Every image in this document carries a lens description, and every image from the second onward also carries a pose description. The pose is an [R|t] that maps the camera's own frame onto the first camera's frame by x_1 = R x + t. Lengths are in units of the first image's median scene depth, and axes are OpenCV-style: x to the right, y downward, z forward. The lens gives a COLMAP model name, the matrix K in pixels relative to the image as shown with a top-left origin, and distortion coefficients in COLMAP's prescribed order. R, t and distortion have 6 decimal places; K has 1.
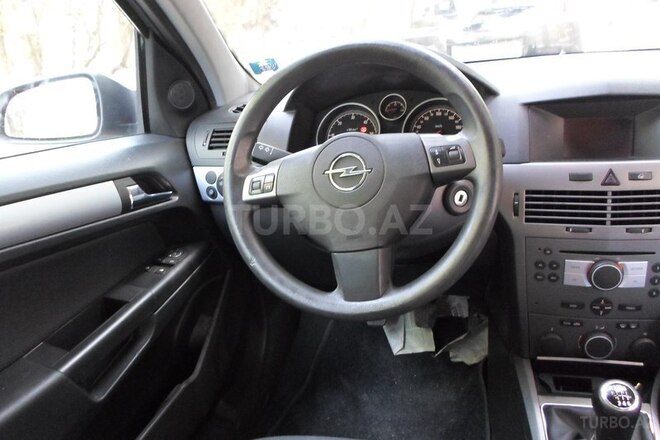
lens RADIAL K [[484.3, 0, 330.0], [0, 484.3, 220.0], [0, 0, 1]] dist [-0.051531, -0.001391]
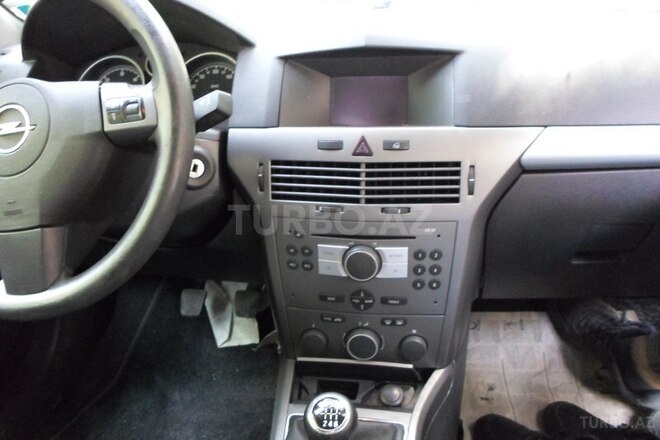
lens RADIAL K [[483.5, 0, 330.0], [0, 483.5, 220.0], [0, 0, 1]] dist [-0.038877, 0.001120]
pose [[0.991916, 0.011931, 0.126332, 0.402283], [-0.016475, 0.999252, 0.034983, 0.010198], [-0.125820, -0.036782, 0.991371, 0.154928]]
